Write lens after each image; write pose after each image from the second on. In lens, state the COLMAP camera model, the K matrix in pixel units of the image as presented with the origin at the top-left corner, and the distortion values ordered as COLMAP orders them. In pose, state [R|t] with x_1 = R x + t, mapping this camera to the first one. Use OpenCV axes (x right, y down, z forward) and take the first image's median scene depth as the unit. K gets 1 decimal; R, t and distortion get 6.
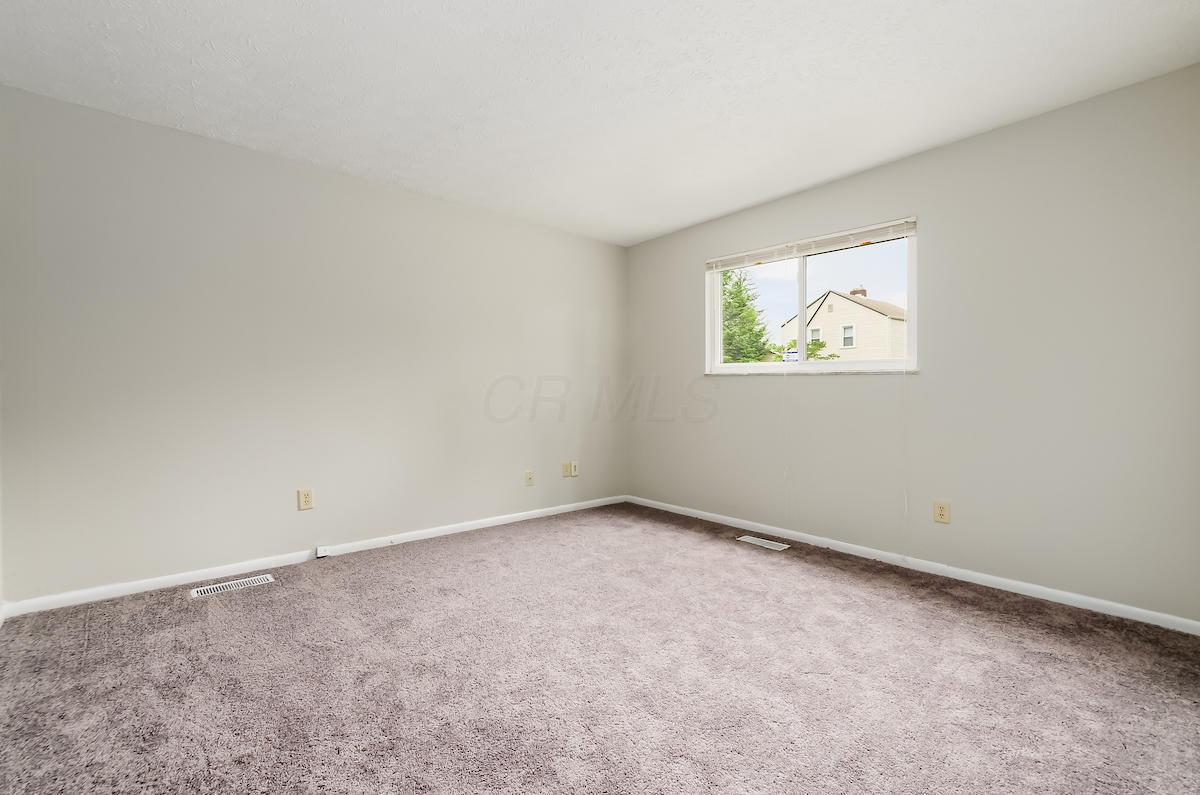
lens RADIAL K [[532.8, 0, 591.1], [0, 532.8, 392.5], [0, 0, 1]] dist [0.000559, -0.000526]
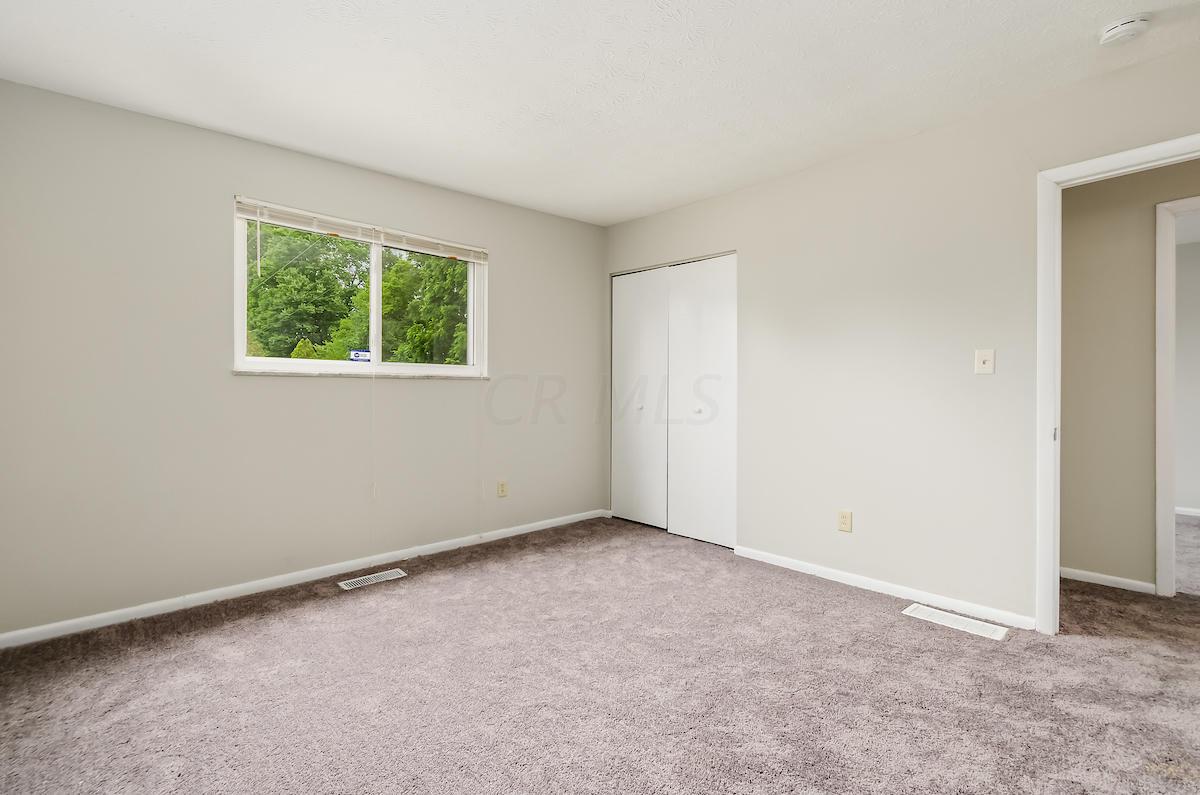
lens RADIAL K [[532.8, 0, 591.1], [0, 532.8, 392.5], [0, 0, 1]] dist [0.000559, -0.000526]
pose [[-0.030436, -0.004953, 0.999524, -0.490614], [0.012598, 0.999906, 0.005338, -0.008047], [-0.999457, 0.012755, -0.030371, 0.647916]]
